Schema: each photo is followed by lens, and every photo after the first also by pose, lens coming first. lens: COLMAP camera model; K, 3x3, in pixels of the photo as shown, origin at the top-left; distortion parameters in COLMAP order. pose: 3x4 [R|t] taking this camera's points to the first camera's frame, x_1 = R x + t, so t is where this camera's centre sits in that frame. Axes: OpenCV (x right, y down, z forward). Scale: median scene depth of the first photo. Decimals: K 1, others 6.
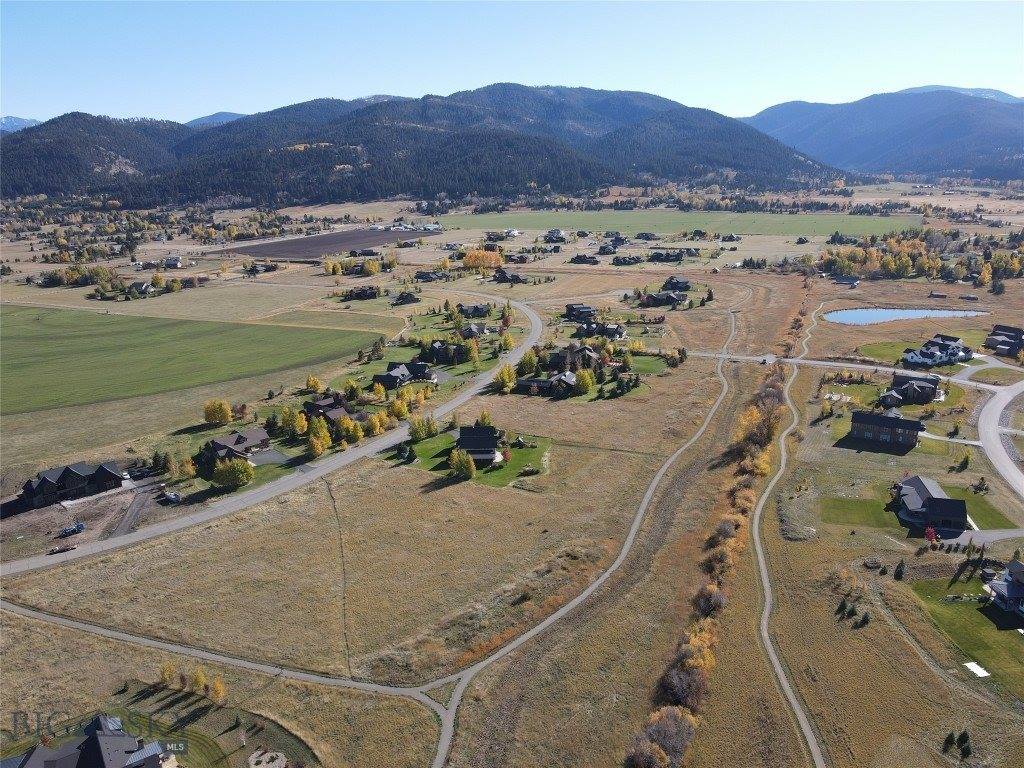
lens RADIAL K [[749.9, 0, 514.5], [0, 749.9, 381.6], [0, 0, 1]] dist [-0.001671, 0.038682]
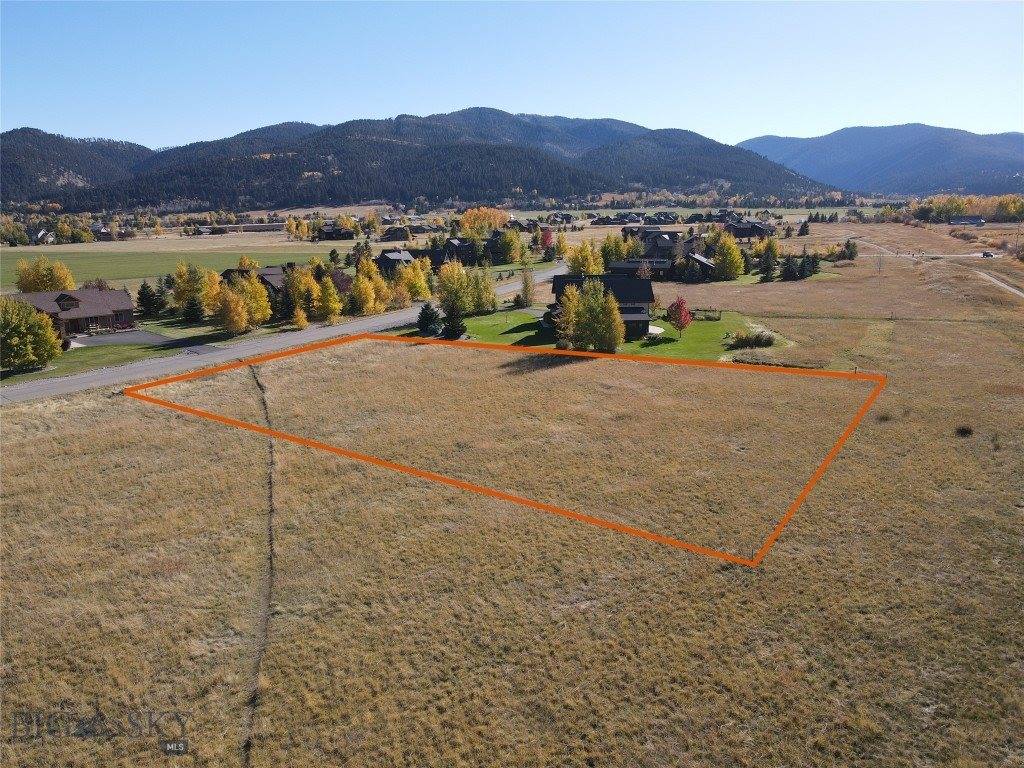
lens RADIAL K [[749.9, 0, 514.5], [0, 749.9, 381.6], [0, 0, 1]] dist [-0.001671, 0.038682]
pose [[0.999213, -0.006408, 0.039147, -0.063295], [0.008499, 0.998533, -0.053467, 0.081878], [-0.038747, 0.053758, 0.997802, 0.298849]]
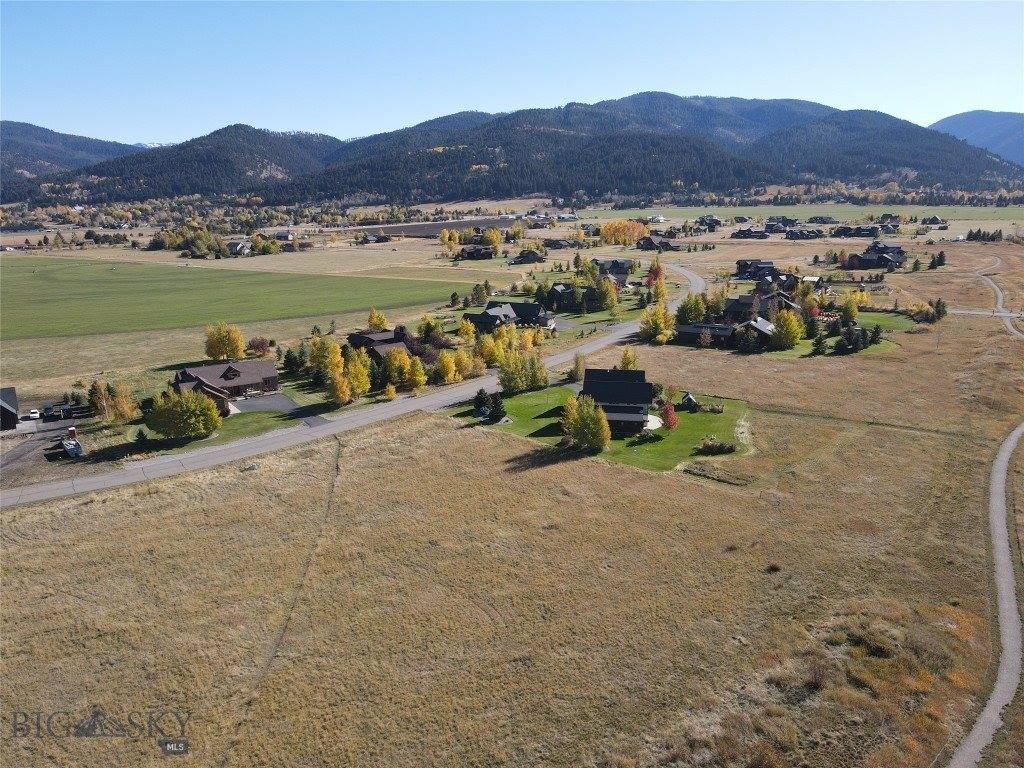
lens RADIAL K [[749.9, 0, 514.5], [0, 749.9, 381.6], [0, 0, 1]] dist [-0.001671, 0.038682]
pose [[0.983868, 0.047022, -0.172603, -0.014696], [-0.052067, 0.998335, -0.024815, 0.047558], [0.171149, 0.033402, 0.984679, 0.235312]]
